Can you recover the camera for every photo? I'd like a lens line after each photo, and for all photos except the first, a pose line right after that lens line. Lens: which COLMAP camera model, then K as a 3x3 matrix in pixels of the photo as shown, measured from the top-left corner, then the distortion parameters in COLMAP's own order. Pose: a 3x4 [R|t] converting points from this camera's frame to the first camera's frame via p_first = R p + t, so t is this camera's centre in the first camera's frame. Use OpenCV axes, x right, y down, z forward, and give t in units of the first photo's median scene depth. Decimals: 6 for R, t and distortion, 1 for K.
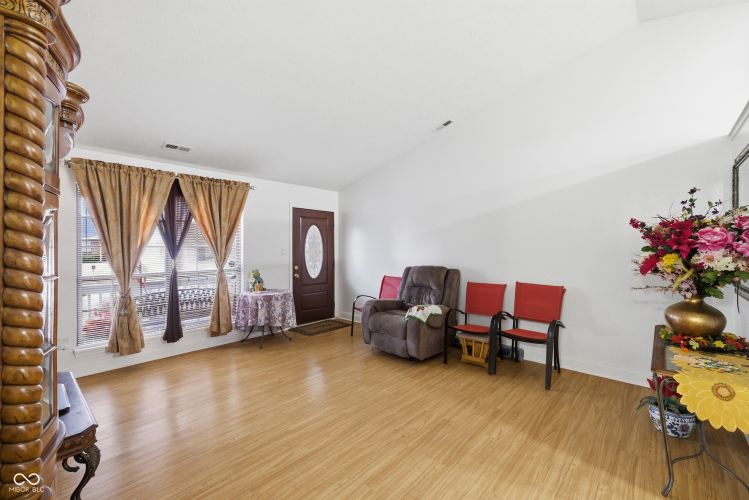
lens RADIAL K [[315.6, 0, 376.6], [0, 315.6, 246.8], [0, 0, 1]] dist [-0.003274, -0.000114]
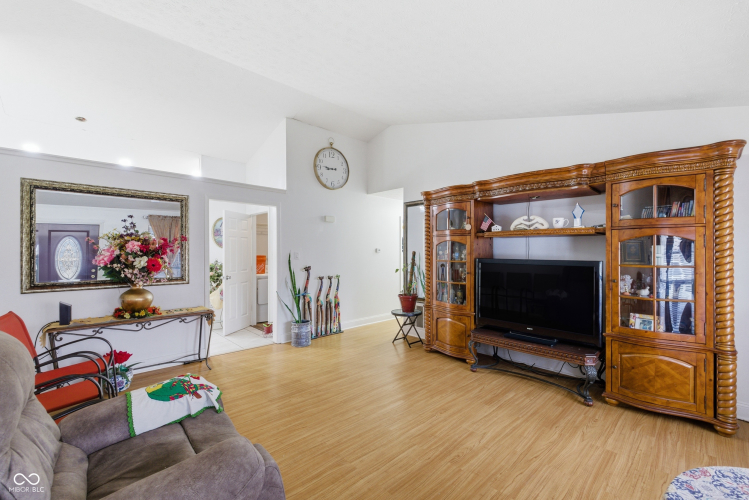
lens RADIAL K [[315.6, 0, 372.9], [0, 315.6, 252.2], [0, 0, 1]] dist [-0.003274, -0.000114]
pose [[-0.996195, 0.005381, 0.086984, -0.169331], [0.005200, 0.999984, -0.002308, 0.003707], [-0.086995, -0.001847, -0.996207, 1.400203]]
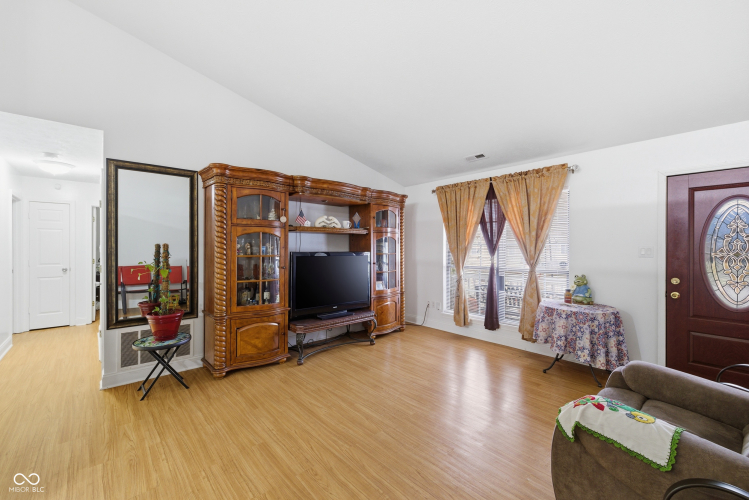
lens RADIAL K [[315.6, 0, 373.9], [0, 315.6, 249.2], [0, 0, 1]] dist [-0.003274, -0.000114]
pose [[-0.114513, 0.016583, -0.993283, 0.531268], [0.000356, 0.999861, 0.016652, -0.002231], [0.993422, 0.001553, -0.114503, 0.751643]]
